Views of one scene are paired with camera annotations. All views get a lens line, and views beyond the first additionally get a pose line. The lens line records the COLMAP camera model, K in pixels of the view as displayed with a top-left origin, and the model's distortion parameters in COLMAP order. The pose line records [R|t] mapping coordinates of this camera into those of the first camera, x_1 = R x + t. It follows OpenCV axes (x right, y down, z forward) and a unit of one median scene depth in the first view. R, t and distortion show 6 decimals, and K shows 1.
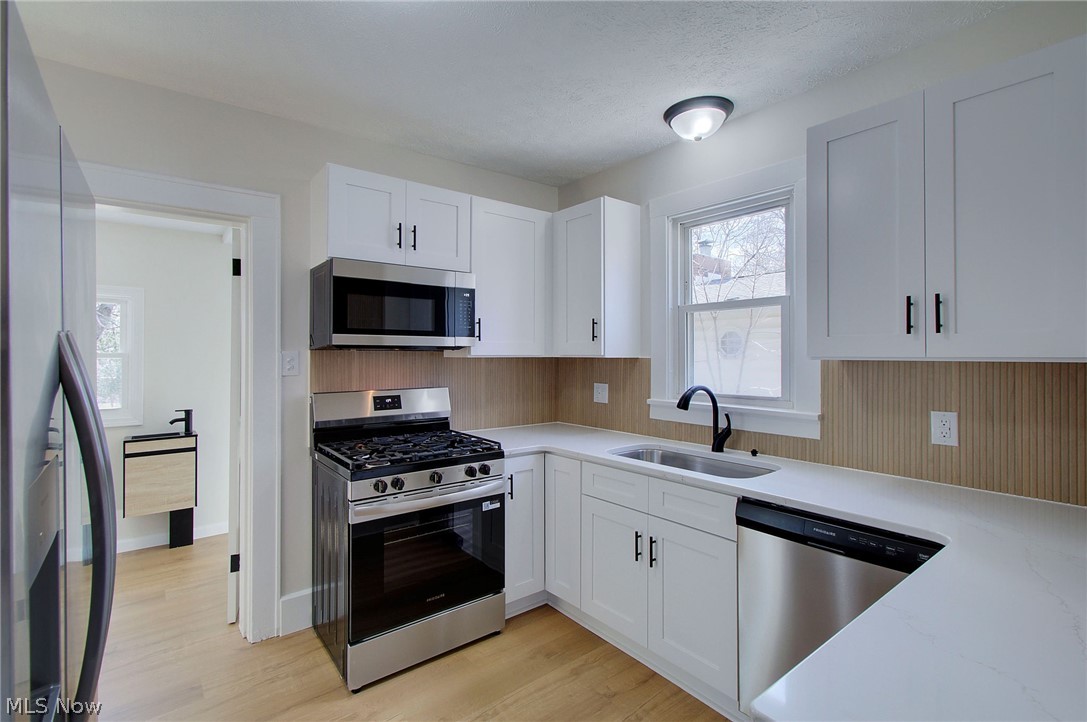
lens RADIAL K [[502.7, 0, 552.5], [0, 502.7, 351.7], [0, 0, 1]] dist [-0.003677, 0.000047]
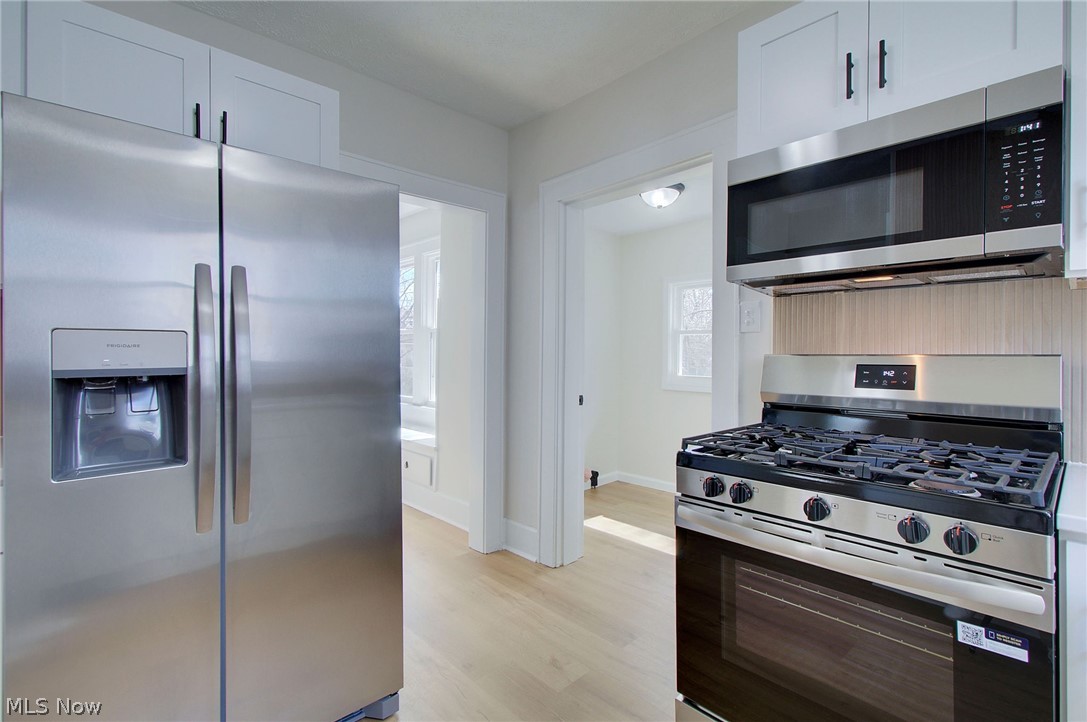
lens RADIAL K [[502.7, 0, 546.3], [0, 502.7, 356.6], [0, 0, 1]] dist [-0.003677, 0.000047]
pose [[0.059421, 0.000671, -0.998233, 0.189789], [-0.000999, 0.999999, 0.000612, 0.067184], [0.998232, 0.000960, 0.059422, 0.495834]]
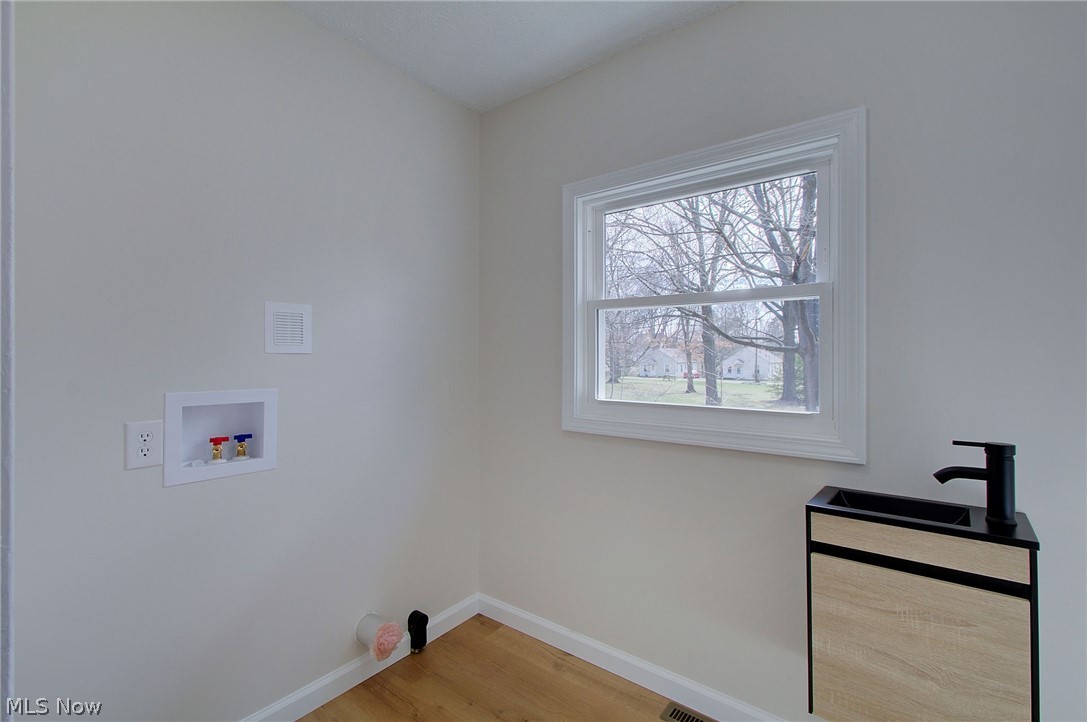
lens RADIAL K [[502.7, 0, 543.1], [0, 502.7, 353.7], [0, 0, 1]] dist [-0.003677, 0.000047]
pose [[0.195118, -0.008695, -0.980741, -0.533219], [0.010978, 0.999917, -0.006681, 0.068136], [0.980718, -0.009463, 0.195197, 0.741344]]
